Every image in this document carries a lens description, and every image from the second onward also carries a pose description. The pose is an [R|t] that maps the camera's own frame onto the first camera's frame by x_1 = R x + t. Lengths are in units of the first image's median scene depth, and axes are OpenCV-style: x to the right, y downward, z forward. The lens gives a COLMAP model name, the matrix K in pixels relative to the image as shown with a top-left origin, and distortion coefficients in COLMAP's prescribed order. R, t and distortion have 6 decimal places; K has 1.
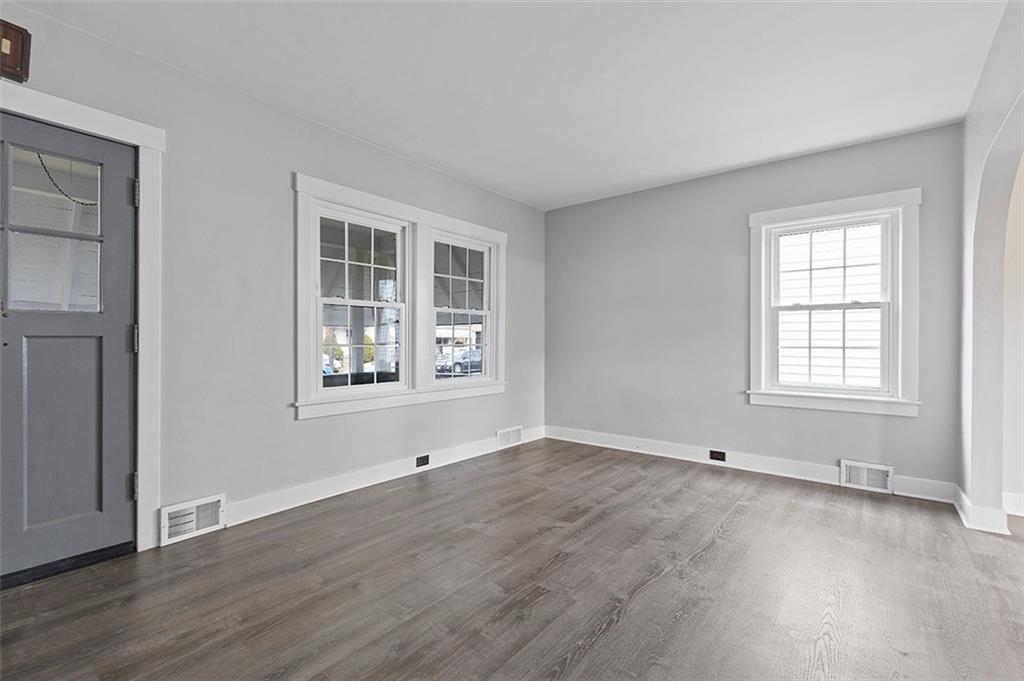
lens RADIAL K [[458.7, 0, 518.4], [0, 458.7, 341.3], [0, 0, 1]] dist [0.005147, 0.000539]
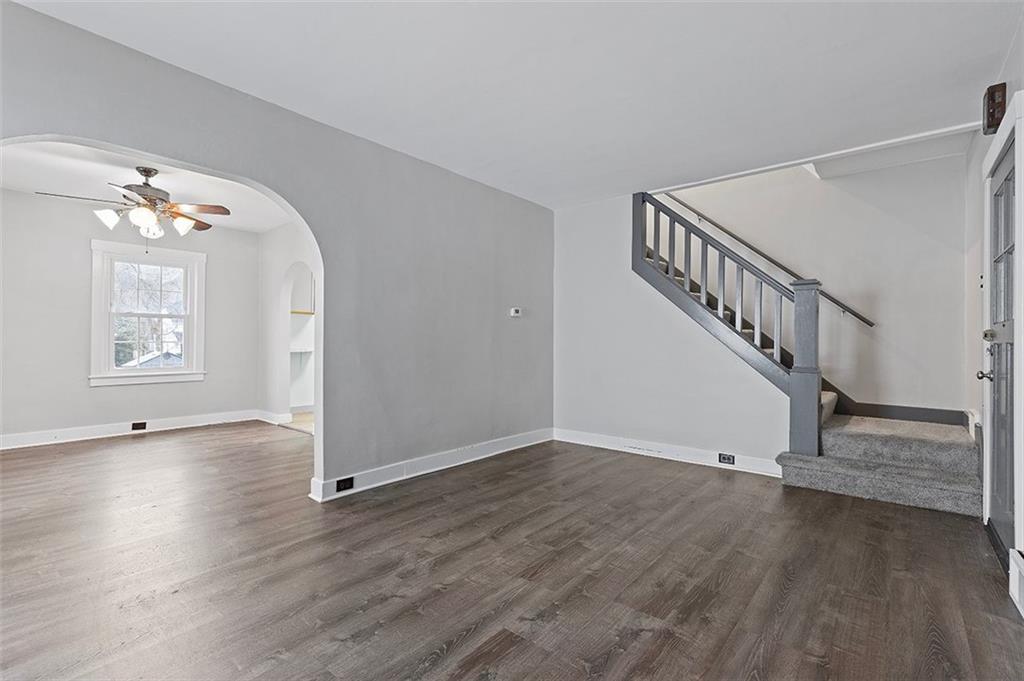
lens RADIAL K [[468.1, 0, 515.9], [0, 468.1, 330.4], [0, 0, 1]] dist [0.003003, 0.000122]
pose [[-0.999695, -0.012193, 0.021471, 0.071579], [-0.012579, 0.999760, -0.017926, -0.003432], [-0.021247, -0.018191, -0.999609, 1.304535]]
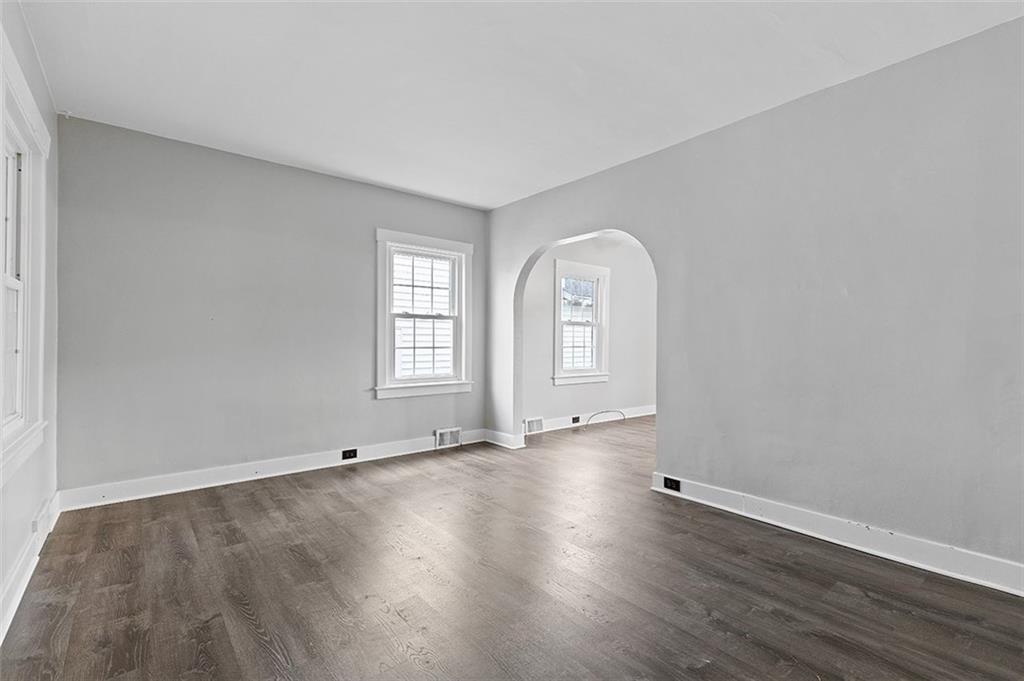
lens RADIAL K [[458.7, 0, 518.4], [0, 458.7, 341.3], [0, 0, 1]] dist [0.005147, 0.000539]
pose [[0.203772, 0.000262, 0.979018, -0.573770], [-0.003076, 0.999995, 0.000373, -0.005794], [-0.979014, -0.003088, 0.203772, 0.489802]]
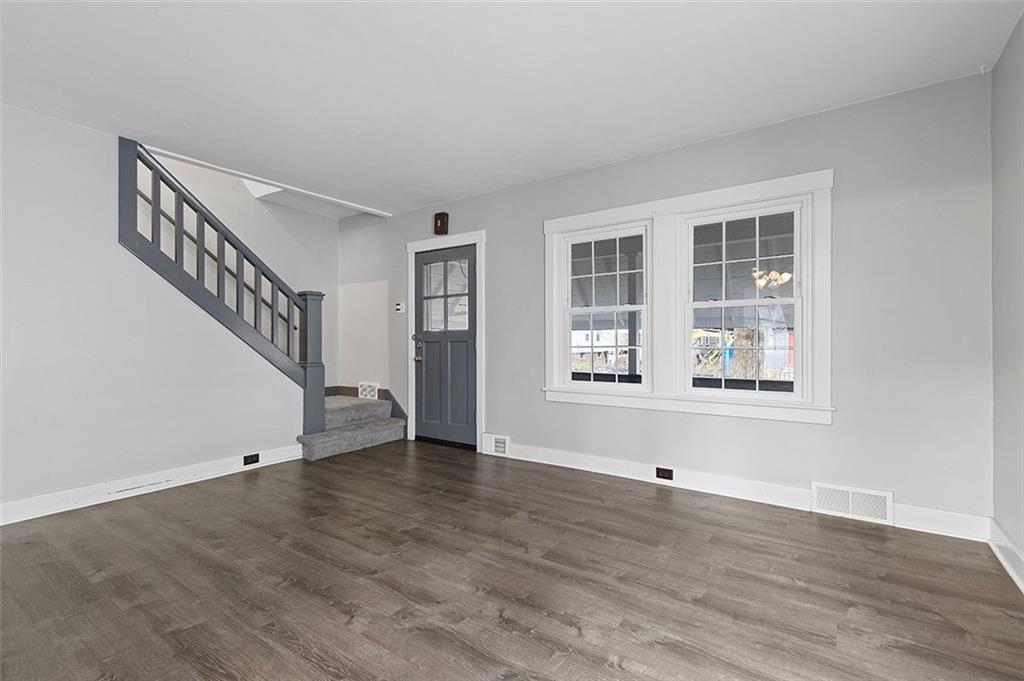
lens RADIAL K [[458.7, 0, 518.4], [0, 458.7, 341.3], [0, 0, 1]] dist [0.005147, 0.000539]
pose [[0.063925, -0.005845, -0.997938, 0.759031], [0.001378, 0.999982, -0.005769, 0.001181], [0.997954, -0.001006, 0.063932, 0.714211]]
